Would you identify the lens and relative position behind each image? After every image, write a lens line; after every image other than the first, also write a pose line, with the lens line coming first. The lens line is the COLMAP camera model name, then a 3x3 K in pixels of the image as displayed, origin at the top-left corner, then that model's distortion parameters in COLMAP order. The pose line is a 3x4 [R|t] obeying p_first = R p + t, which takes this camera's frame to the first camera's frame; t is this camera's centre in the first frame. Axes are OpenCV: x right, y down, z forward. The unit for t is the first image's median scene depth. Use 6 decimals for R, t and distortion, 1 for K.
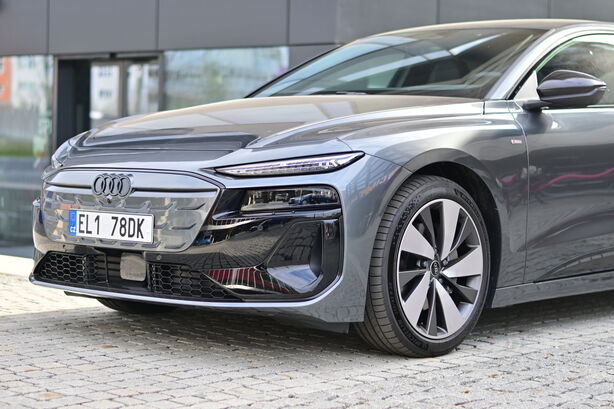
lens RADIAL K [[1362.3, 0, 307.0], [0, 1362.3, 204.5], [0, 0, 1]] dist [-0.018266, -0.079971]
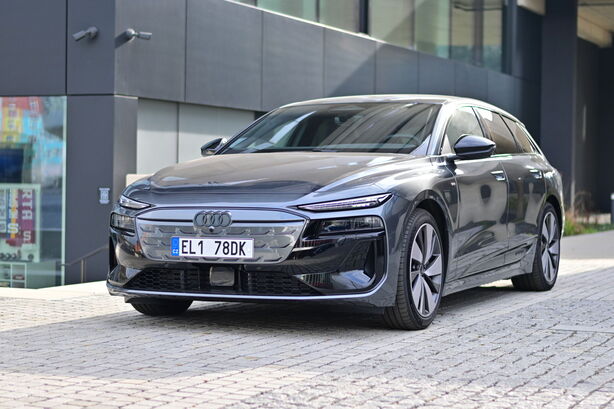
lens RADIAL K [[1362.3, 0, 307.0], [0, 1362.3, 204.5], [0, 0, 1]] dist [-0.018266, -0.079971]
pose [[0.948484, -0.018827, 0.316265, -0.497839], [0.025482, 0.999532, -0.016919, -0.002821], [-0.315798, 0.024107, 0.948520, -0.379546]]
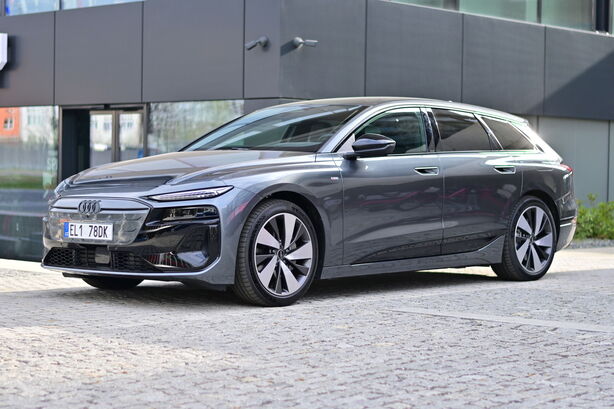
lens RADIAL K [[1362.3, 0, 307.0], [0, 1362.3, 204.5], [0, 0, 1]] dist [-0.018266, -0.079971]
pose [[0.999919, -0.010717, -0.006804, 0.139430], [0.010572, 0.999723, -0.021028, 0.021260], [0.007027, 0.020955, 0.999756, -0.693200]]
